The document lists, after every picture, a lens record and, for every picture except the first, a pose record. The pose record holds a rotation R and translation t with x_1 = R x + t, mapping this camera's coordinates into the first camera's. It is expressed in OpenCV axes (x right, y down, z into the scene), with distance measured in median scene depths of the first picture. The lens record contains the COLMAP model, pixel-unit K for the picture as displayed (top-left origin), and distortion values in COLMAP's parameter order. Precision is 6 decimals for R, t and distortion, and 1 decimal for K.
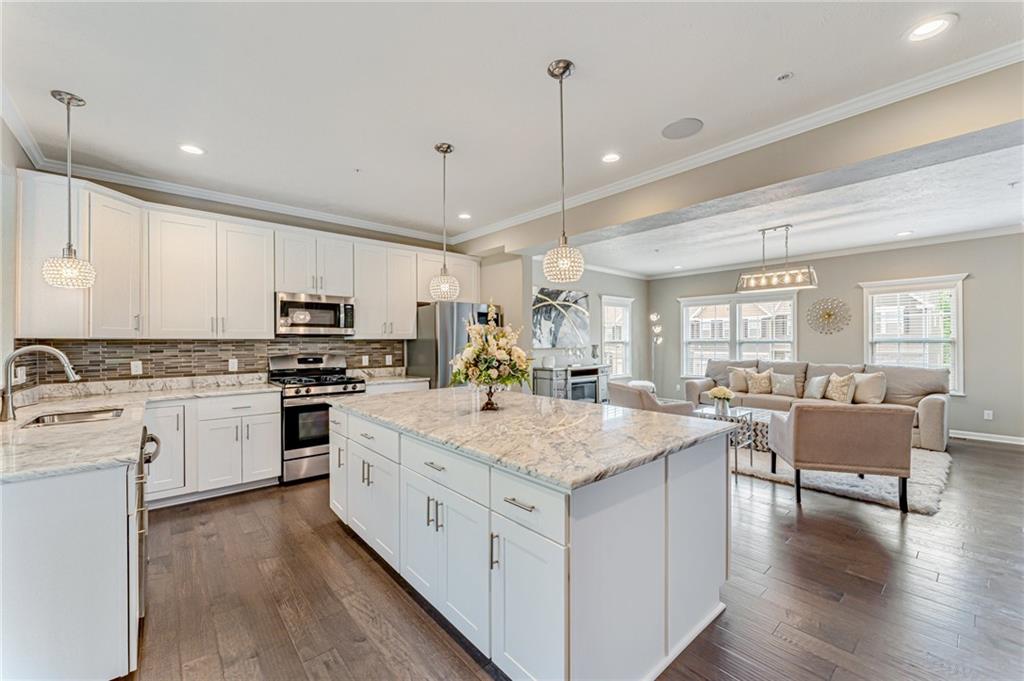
lens RADIAL K [[410.5, 0, 510.7], [0, 410.5, 342.1], [0, 0, 1]] dist [0.000935, 0.000442]
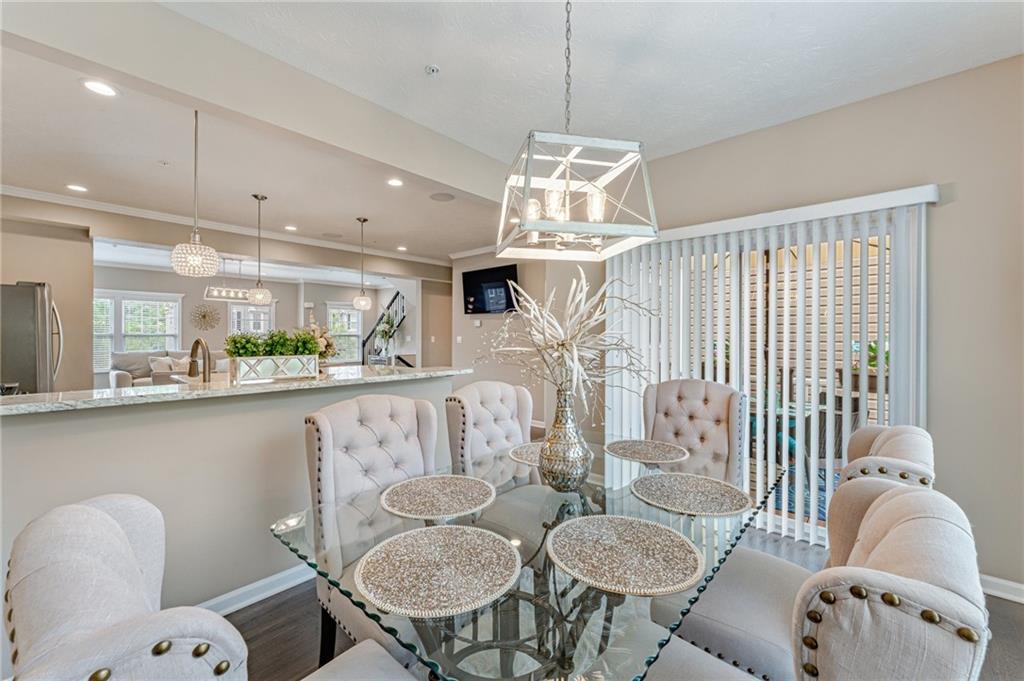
lens RADIAL K [[414.8, 0, 508.7], [0, 414.8, 335.0], [0, 0, 1]] dist [-0.000175, 0.000380]
pose [[-0.119330, 0.004035, 0.992847, -0.891236], [-0.001693, 0.999989, -0.004267, 0.002037], [-0.992853, -0.002190, -0.119321, 0.170373]]
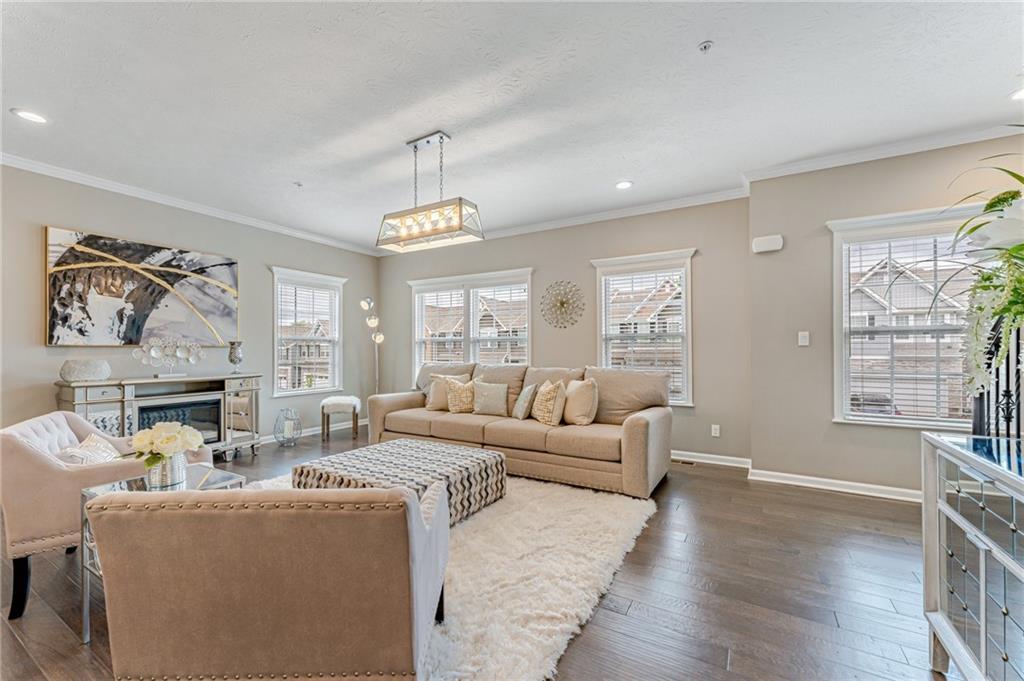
lens RADIAL K [[410.5, 0, 510.7], [0, 410.5, 342.1], [0, 0, 1]] dist [0.000935, 0.000442]
pose [[0.946520, 0.007091, 0.322566, 0.521451], [-0.000212, 0.999772, -0.021358, 0.026766], [-0.322644, 0.020148, 0.946306, 0.374428]]
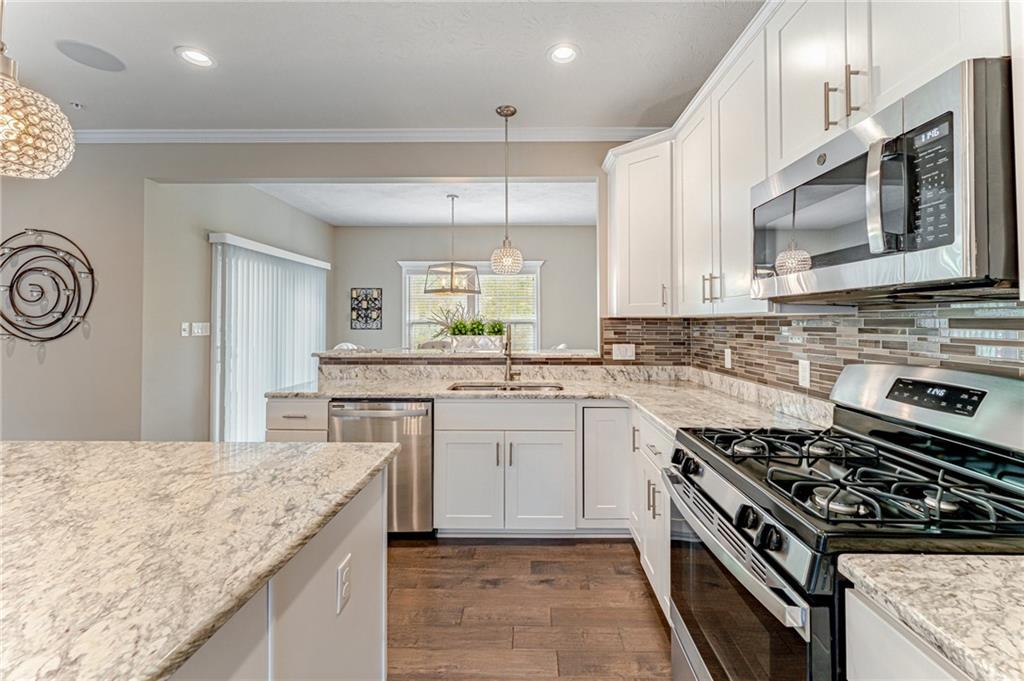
lens RADIAL K [[418.4, 0, 526.4], [0, 418.4, 314.4], [0, 0, 1]] dist [0.001119, 0.000166]
pose [[-0.666783, -0.011200, -0.745167, -0.099352], [0.000486, 0.999880, -0.015463, -0.000557], [0.745251, -0.010673, -0.666698, 0.771661]]
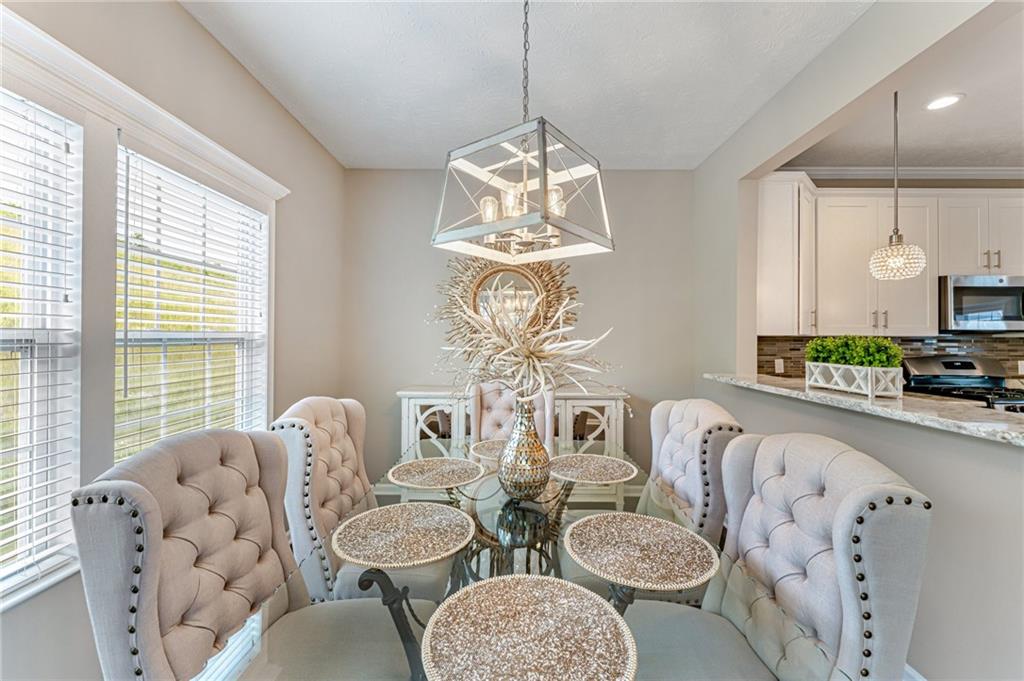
lens RADIAL K [[414.8, 0, 508.7], [0, 414.8, 335.0], [0, 0, 1]] dist [-0.000175, 0.000380]
pose [[0.747341, 0.002395, -0.664436, -0.468795], [-0.007378, 0.999962, -0.004695, -0.000504], [0.664400, 0.008411, 0.747330, -0.091711]]
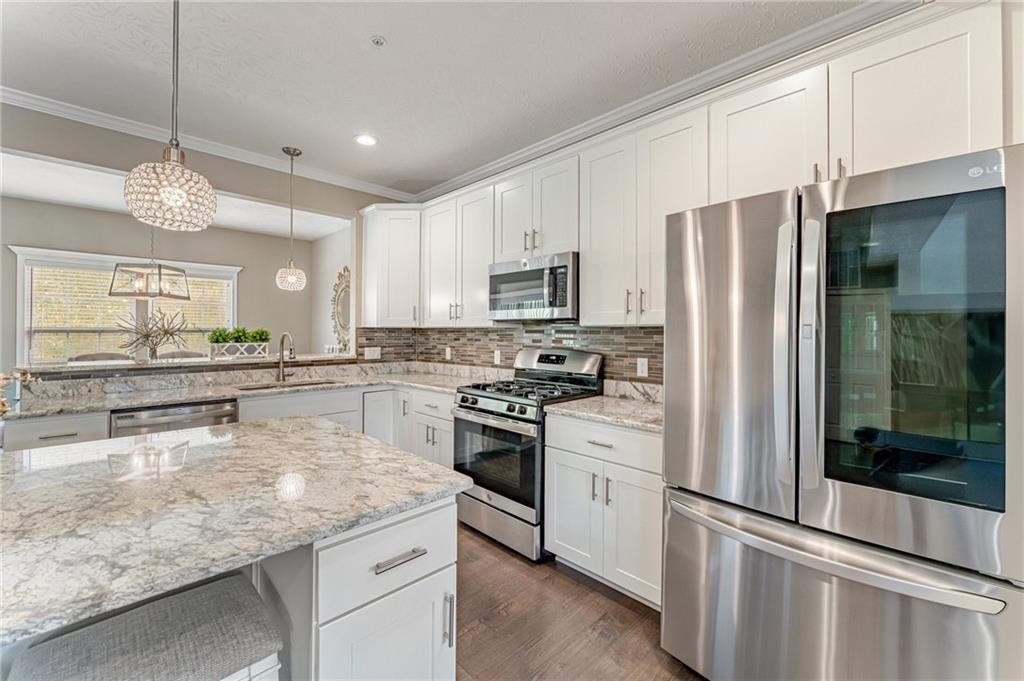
lens RADIAL K [[414.8, 0, 508.7], [0, 414.8, 335.0], [0, 0, 1]] dist [-0.000175, 0.000380]
pose [[0.056895, 0.012382, -0.998303, 0.143750], [-0.004477, 0.999916, 0.012147, -0.001538], [0.998370, 0.003778, 0.056945, 0.696930]]
